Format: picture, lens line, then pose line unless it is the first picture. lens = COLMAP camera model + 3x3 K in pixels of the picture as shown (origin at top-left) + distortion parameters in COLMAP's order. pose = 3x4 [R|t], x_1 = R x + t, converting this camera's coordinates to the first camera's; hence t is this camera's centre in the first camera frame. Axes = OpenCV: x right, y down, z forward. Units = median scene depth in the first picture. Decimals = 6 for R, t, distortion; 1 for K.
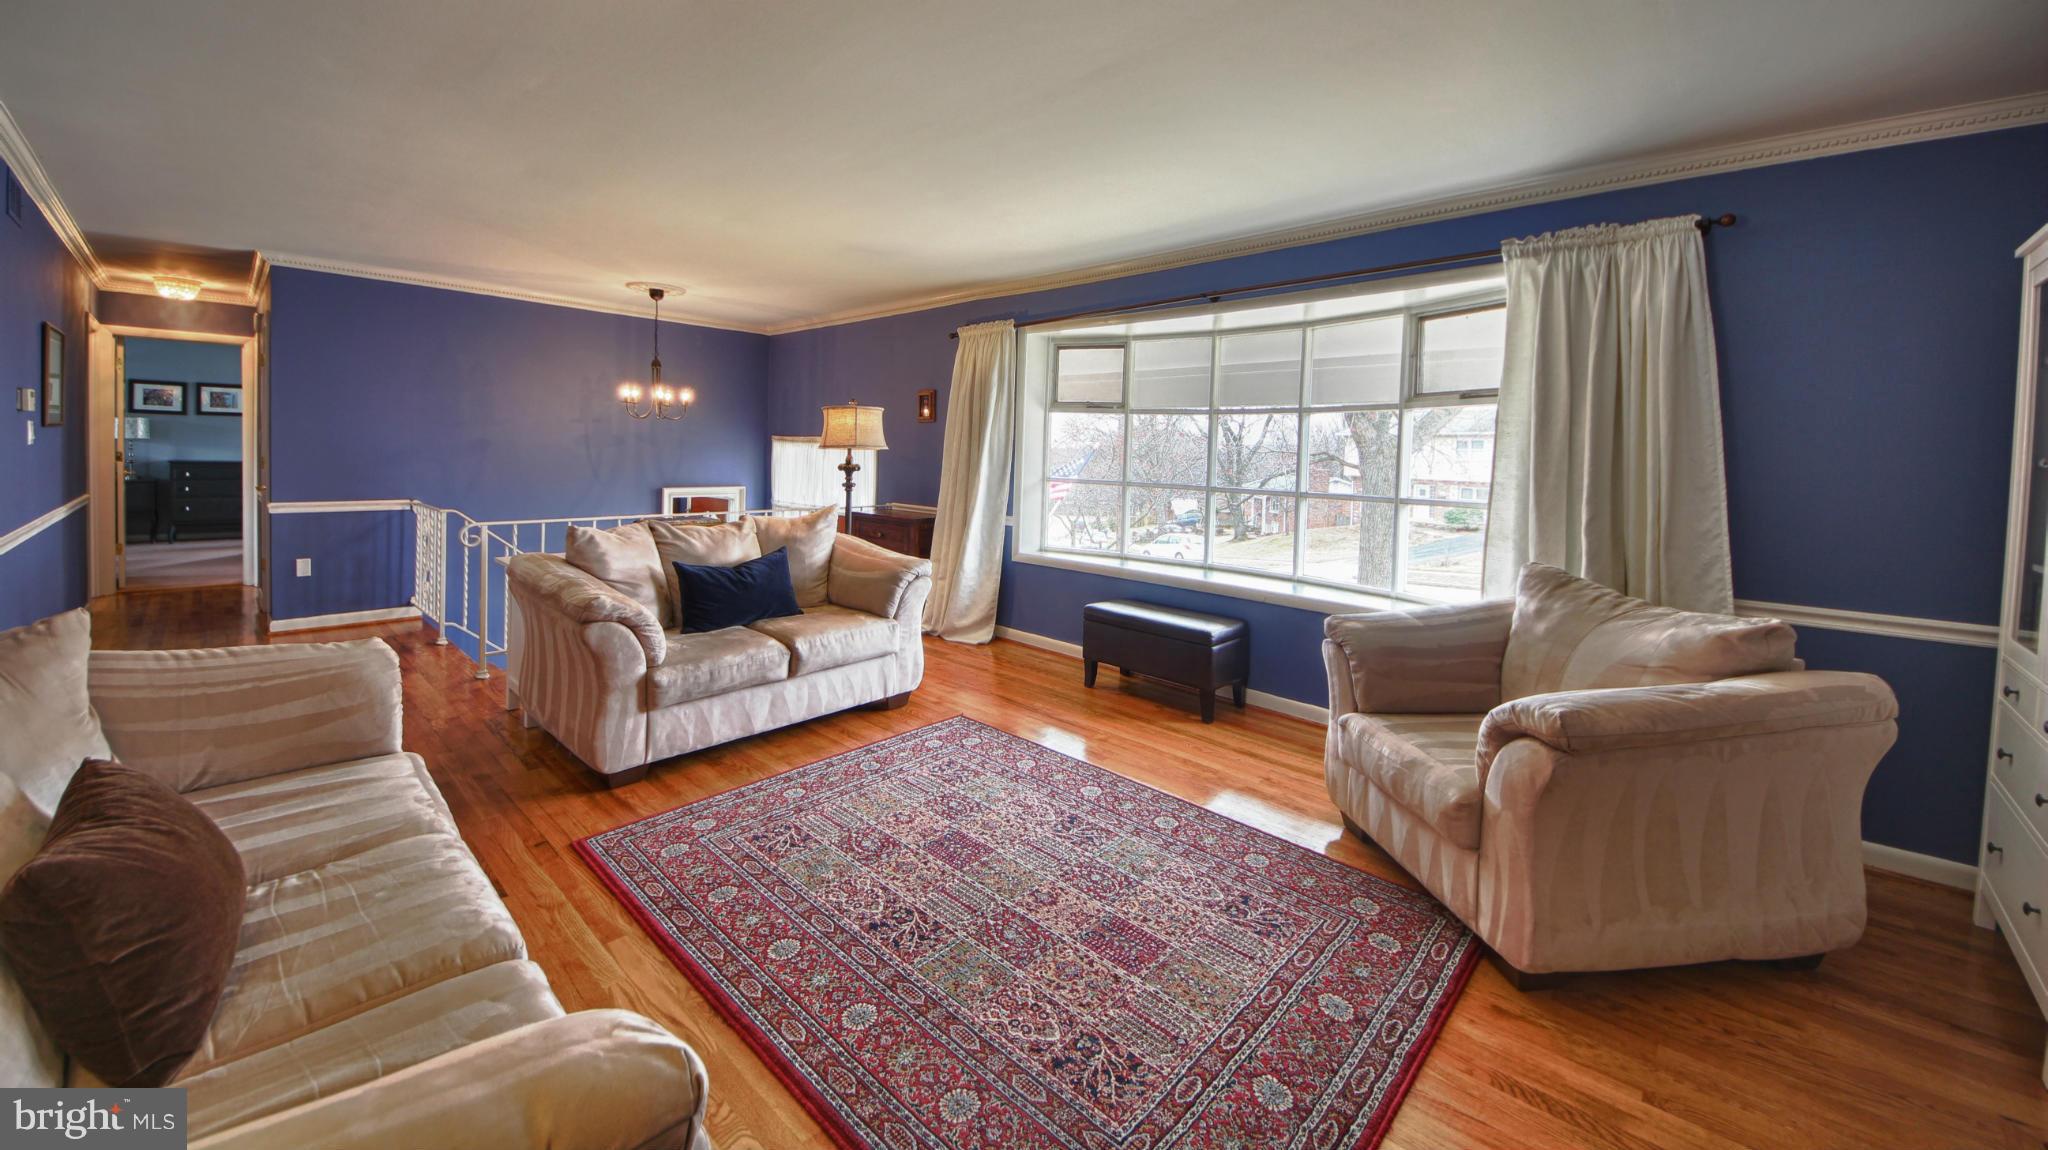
lens RADIAL K [[737.8, 0, 1003.4], [0, 737.8, 474.5], [0, 0, 1]] dist [0.000053, -0.000018]
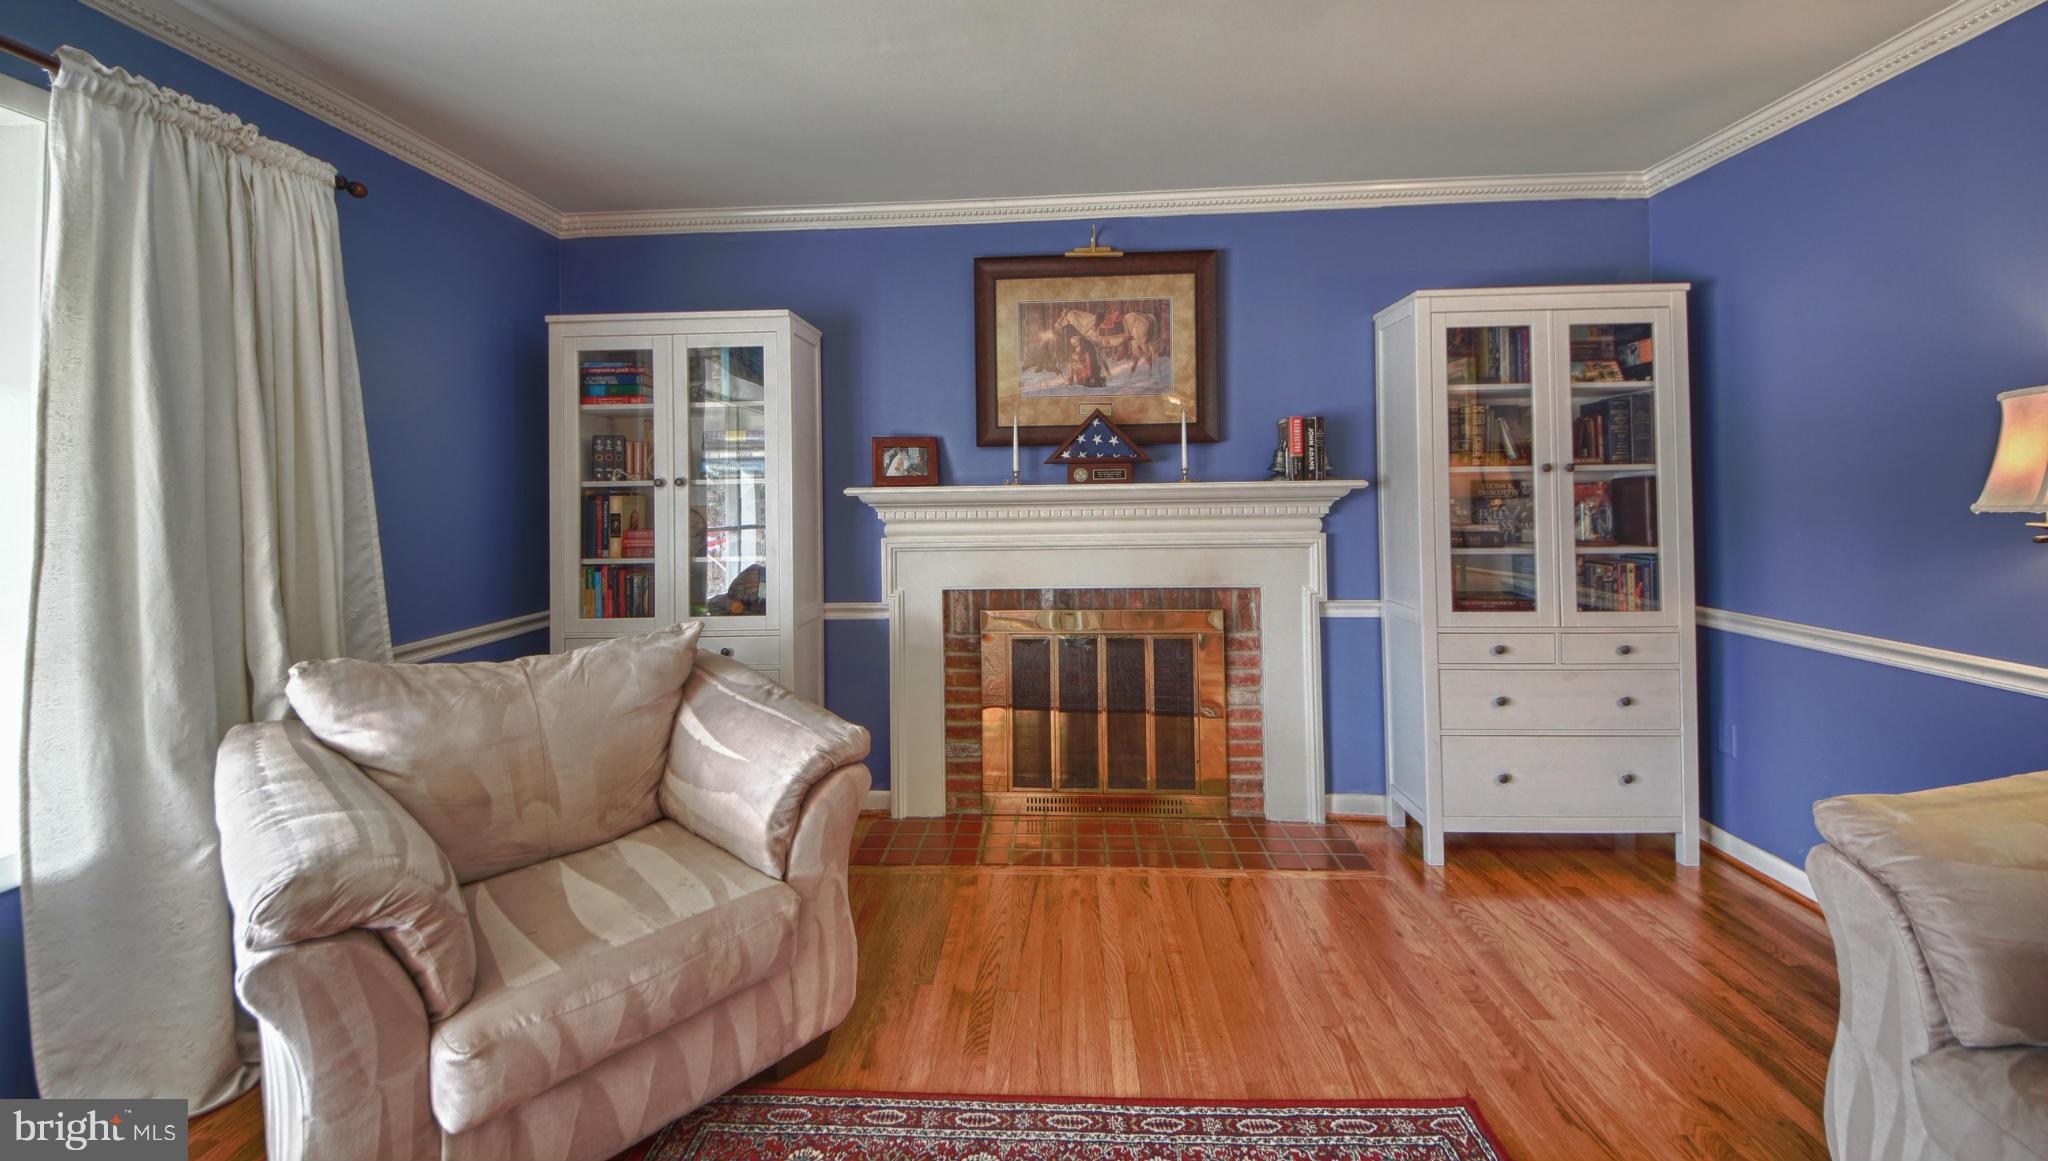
lens RADIAL K [[767.4, 0, 1030.6], [0, 767.4, 476.9], [0, 0, 1]] dist [0.016318, -0.000710]
pose [[-0.663779, 0.002673, 0.747924, -0.096627], [0.021946, 0.999633, 0.015905, -0.018378], [-0.747607, 0.026972, -0.663594, 0.665150]]
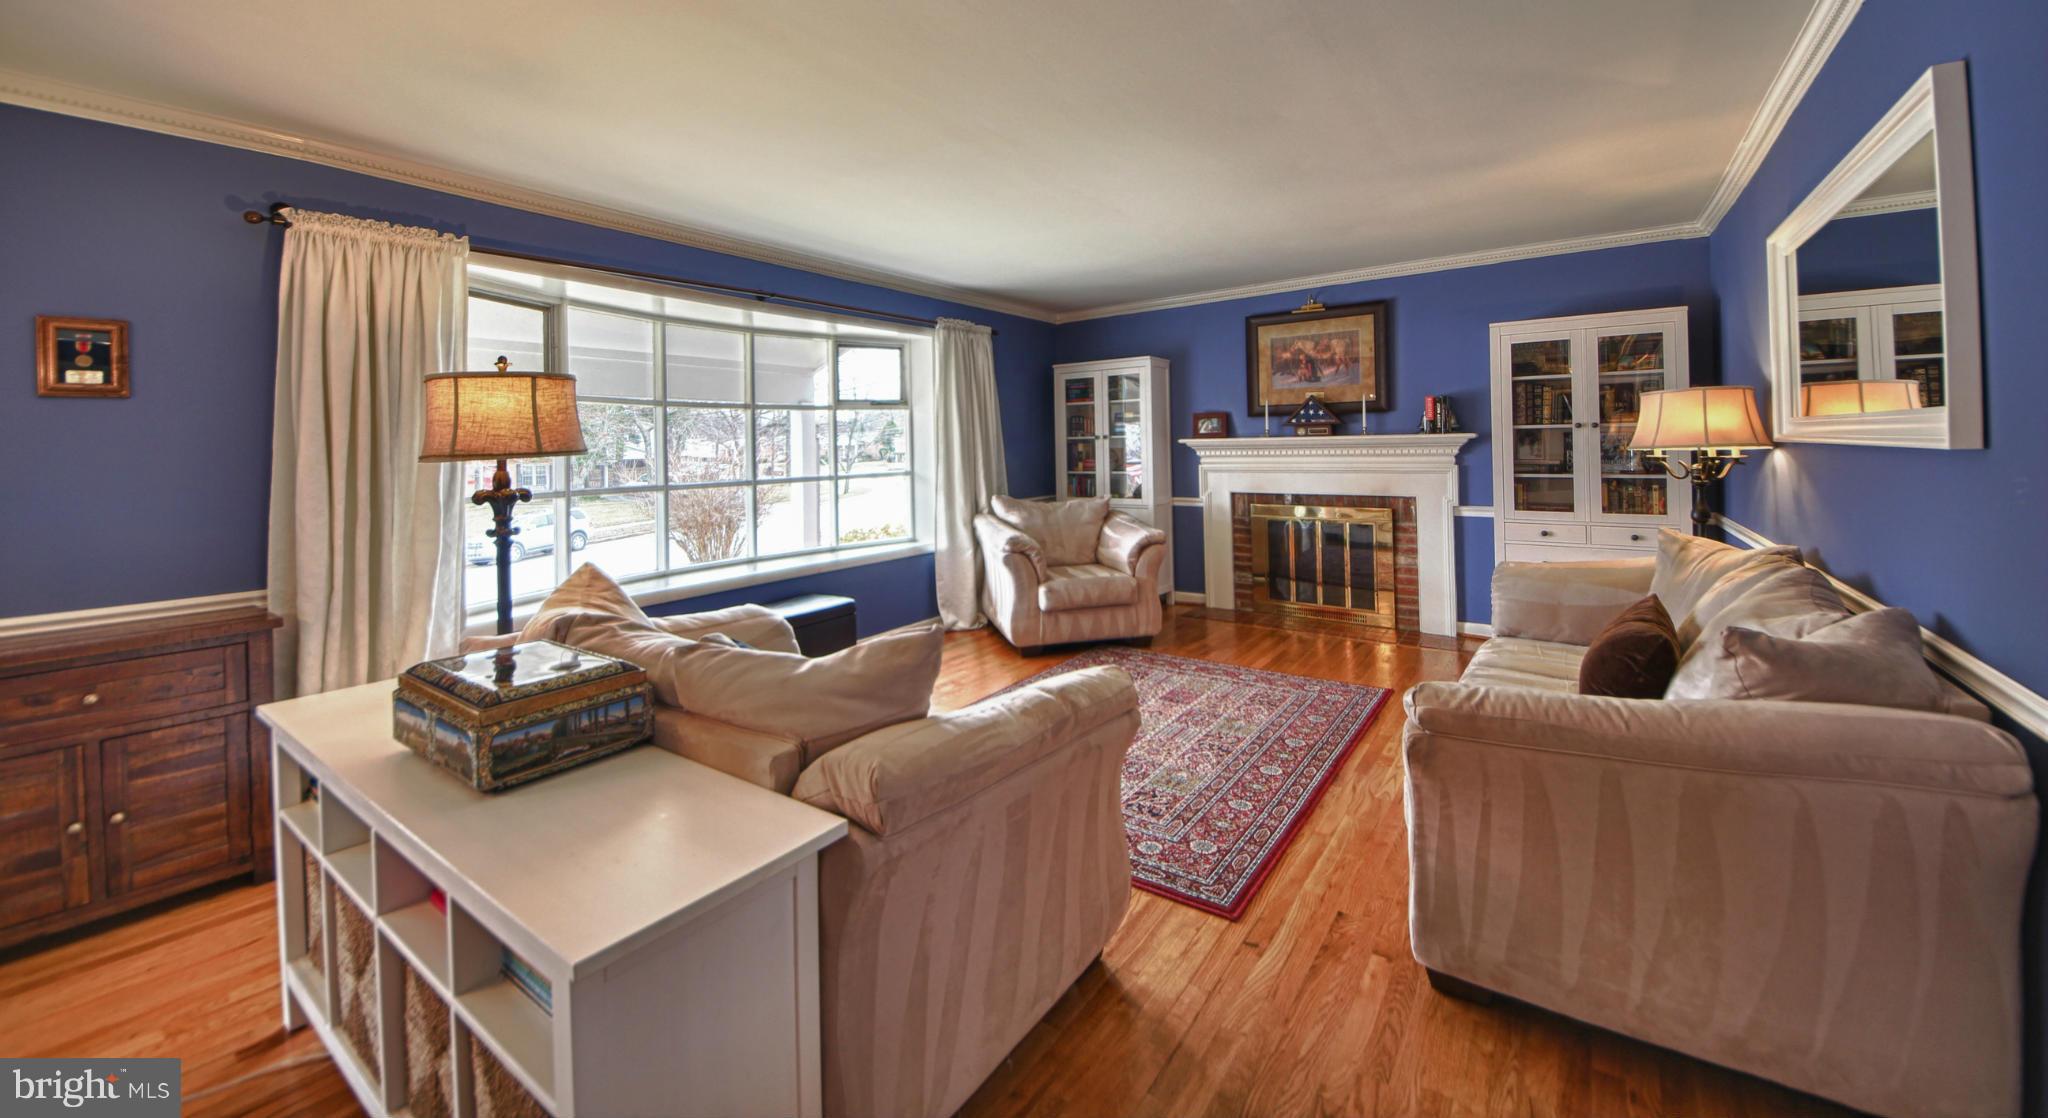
lens RADIAL K [[764.6, 0, 1004.4], [0, 764.6, 442.8], [0, 0, 1]] dist [-0.019223, -0.000972]
pose [[-0.127594, -0.020926, 0.991606, -0.850178], [0.046757, 0.998539, 0.027088, -0.049091], [-0.990724, 0.049821, -0.126429, 0.832839]]
